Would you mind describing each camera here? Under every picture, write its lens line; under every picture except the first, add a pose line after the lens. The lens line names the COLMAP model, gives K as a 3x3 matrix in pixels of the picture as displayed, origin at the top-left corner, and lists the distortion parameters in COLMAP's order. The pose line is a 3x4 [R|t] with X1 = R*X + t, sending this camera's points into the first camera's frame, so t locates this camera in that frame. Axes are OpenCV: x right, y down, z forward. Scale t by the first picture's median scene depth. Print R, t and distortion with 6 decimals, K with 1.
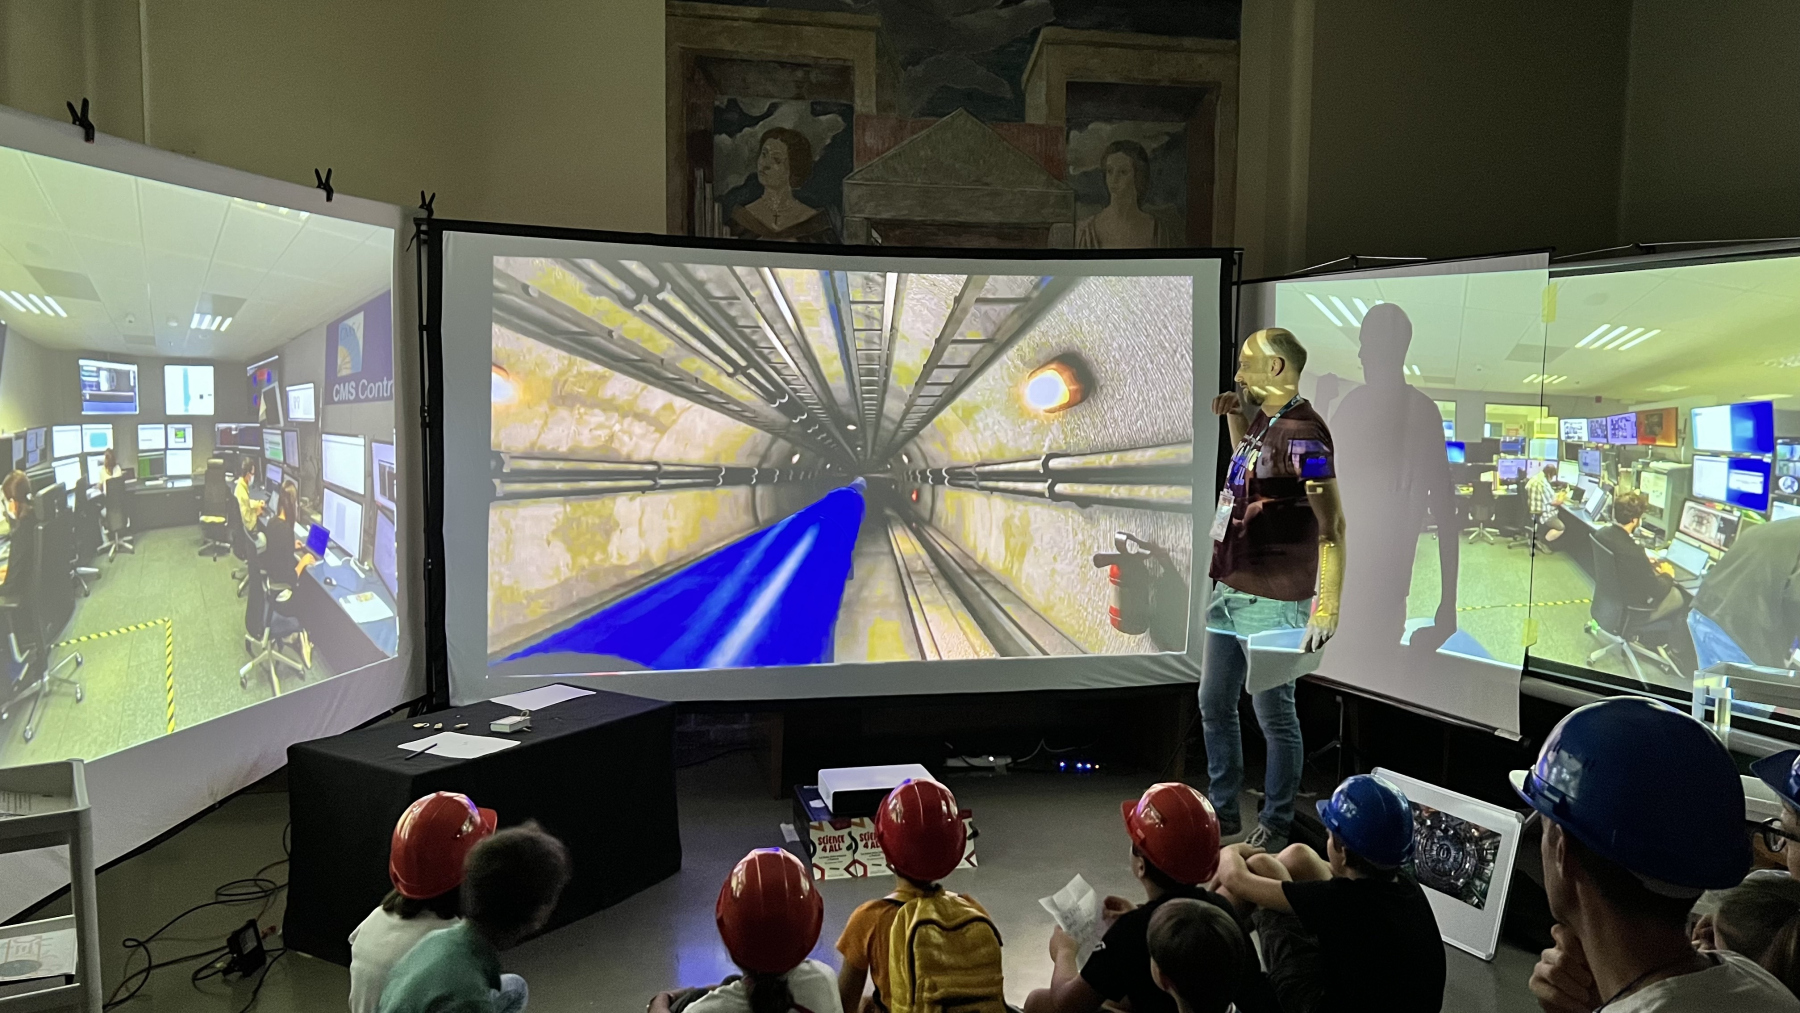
lens RADIAL K [[1360.0, 0, 890.6], [0, 1360.0, 502.8], [0, 0, 1]] dist [0.067095, -0.067012]
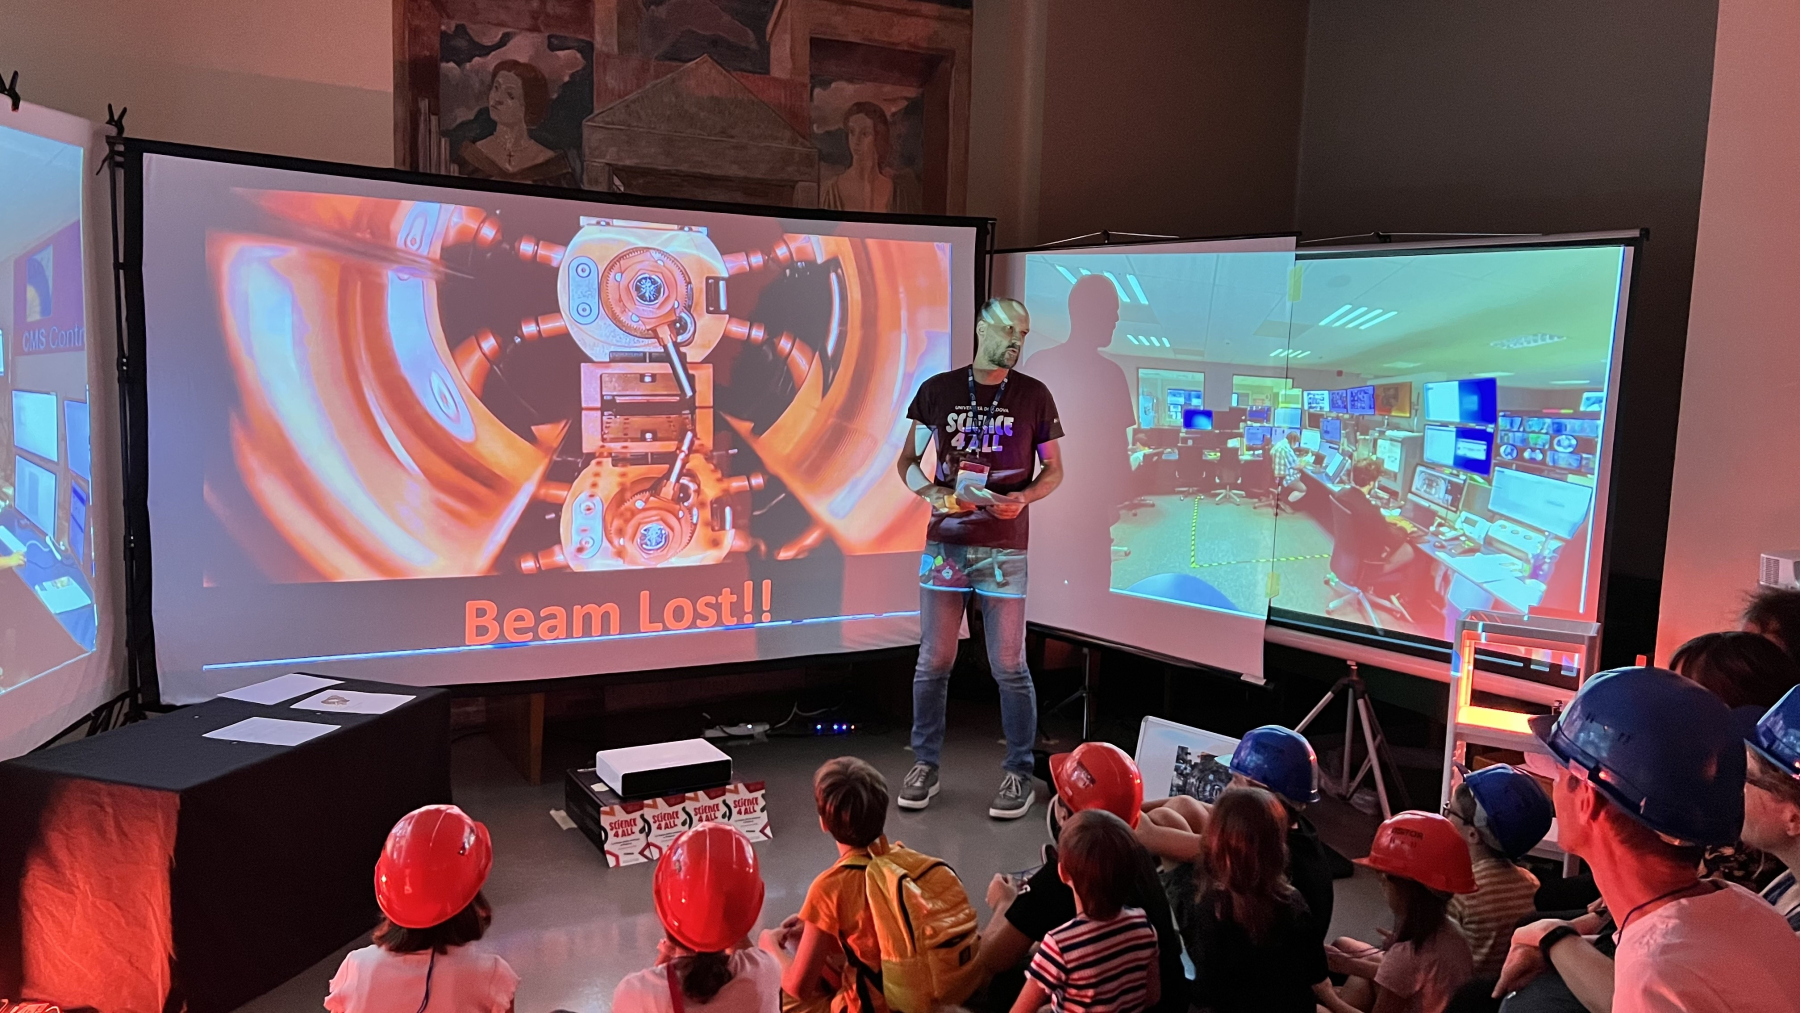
lens RADIAL K [[1360.0, 0, 878.0], [0, 1360.0, 502.2], [0, 0, 1]] dist [0.067095, -0.067012]
pose [[0.960934, -0.011246, 0.276548, -0.126804], [0.002162, 0.999449, 0.033132, -0.008036], [-0.276768, -0.031240, 0.960429, 0.040677]]
